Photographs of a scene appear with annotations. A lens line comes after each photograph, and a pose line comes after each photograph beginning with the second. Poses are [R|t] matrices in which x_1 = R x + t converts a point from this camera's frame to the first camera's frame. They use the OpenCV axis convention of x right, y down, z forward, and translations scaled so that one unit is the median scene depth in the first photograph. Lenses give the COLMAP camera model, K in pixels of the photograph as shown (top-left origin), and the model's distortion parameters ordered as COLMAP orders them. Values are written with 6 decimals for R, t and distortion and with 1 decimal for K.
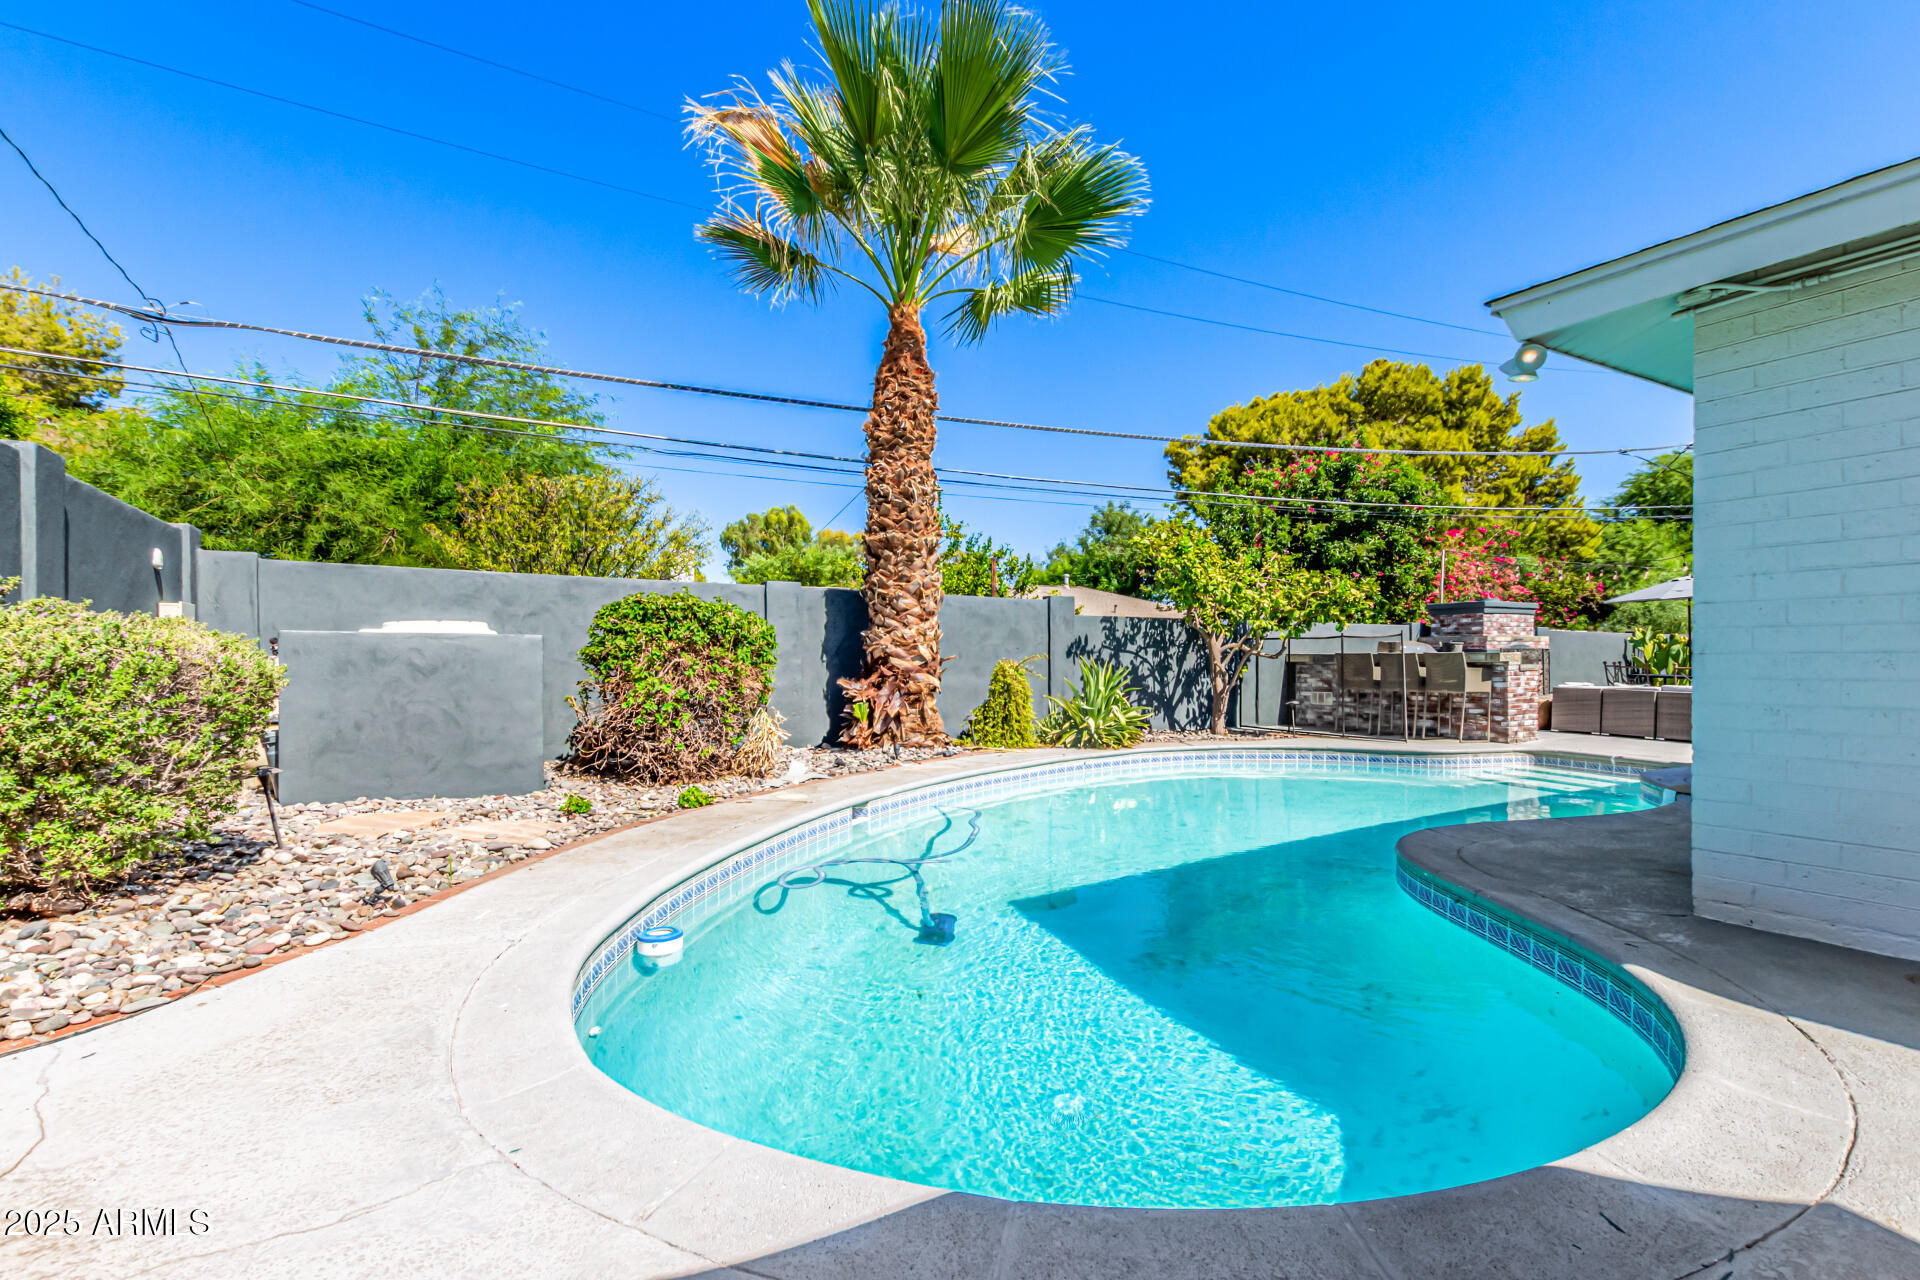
lens RADIAL K [[886.8, 0, 959.6], [0, 886.8, 652.2], [0, 0, 1]] dist [0.001748, 0.000046]
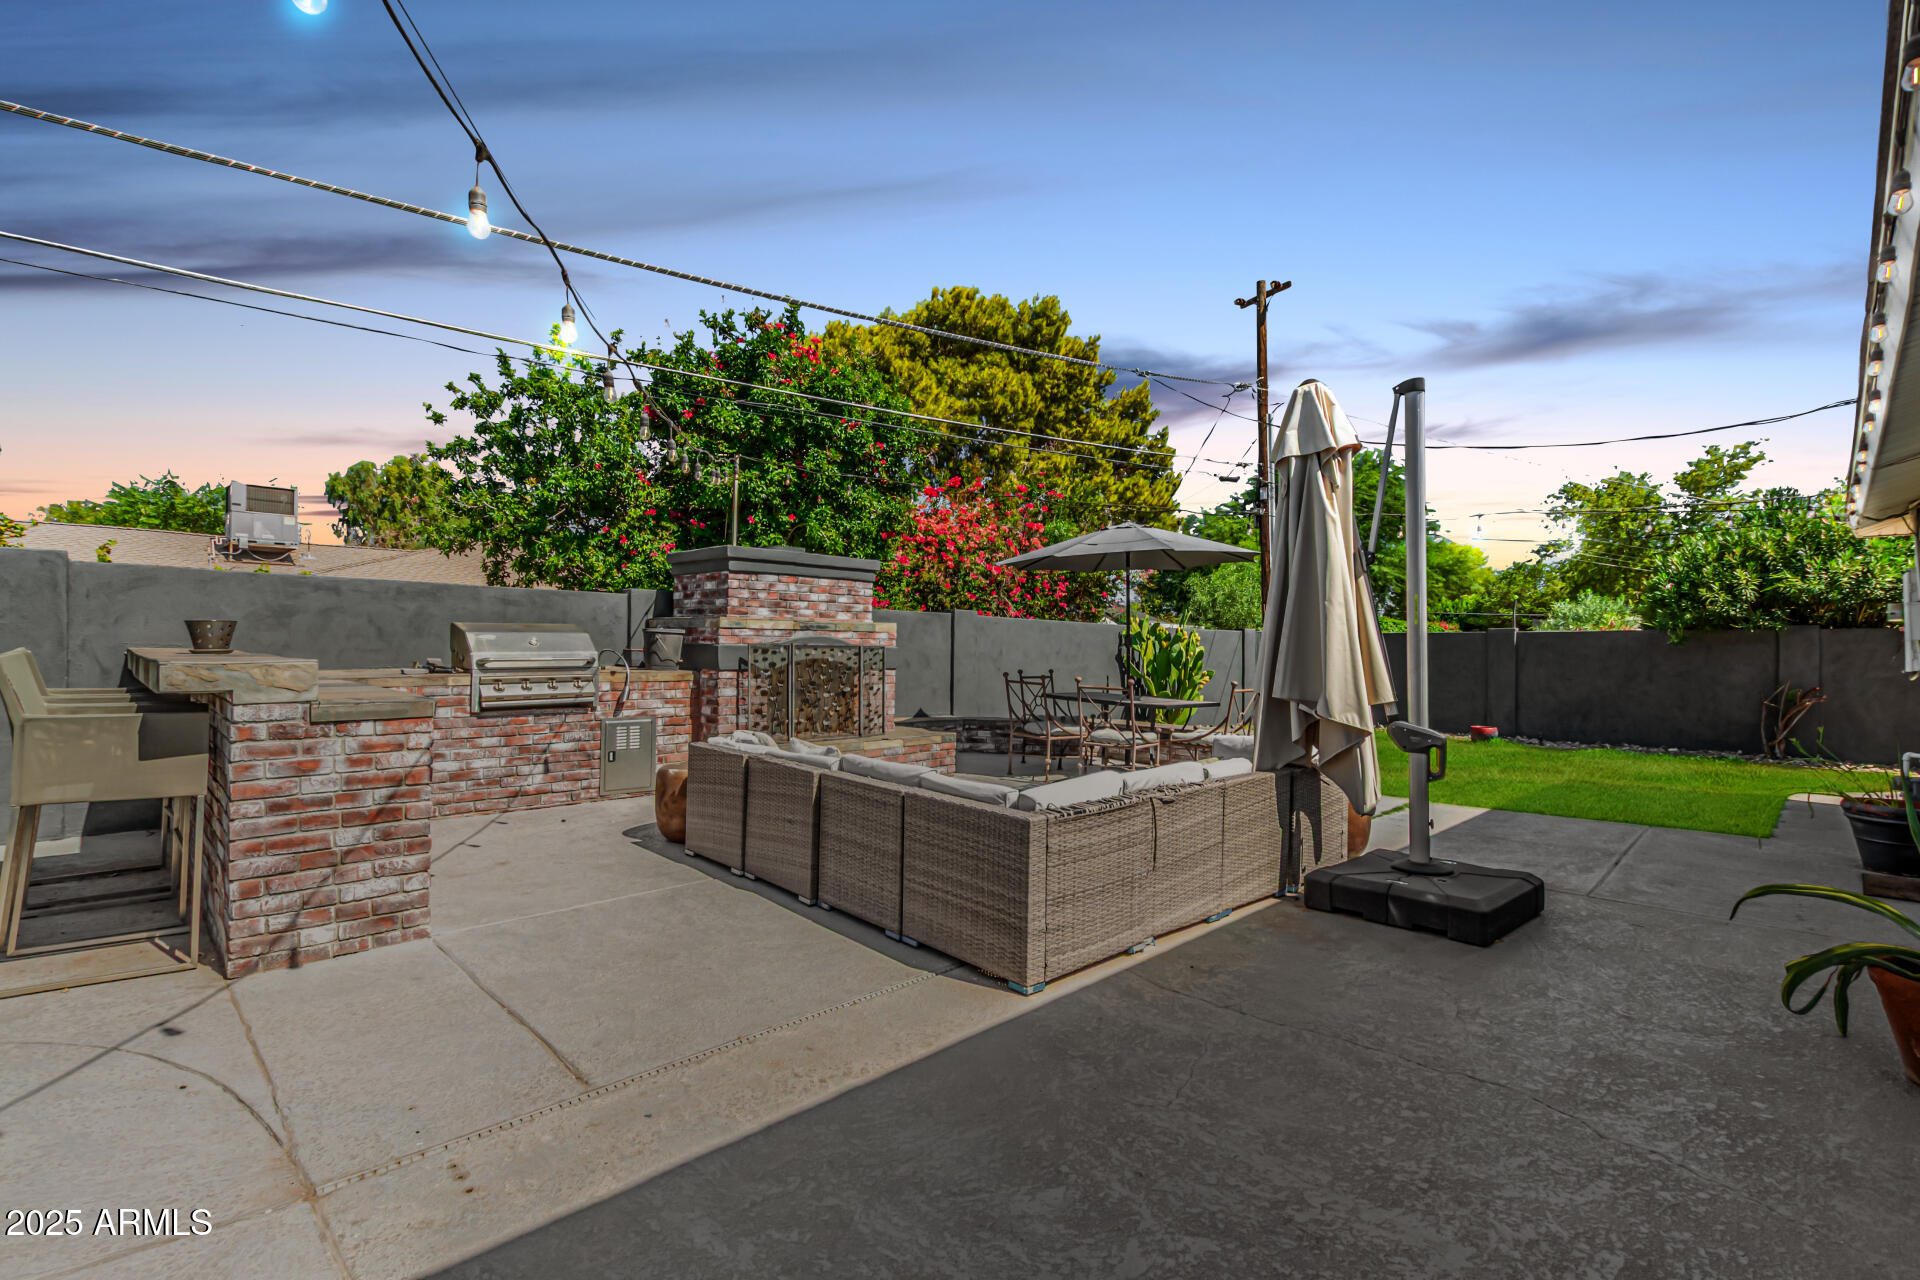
lens RADIAL K [[884.9, 0, 957.8], [0, 884.9, 632.3], [0, 0, 1]] dist [-0.000023, -0.000134]
pose [[0.959901, 0.020758, 0.279571, 0.276266], [-0.018818, 0.999777, -0.009622, -0.003944], [-0.279708, 0.003976, 0.960077, 0.239967]]
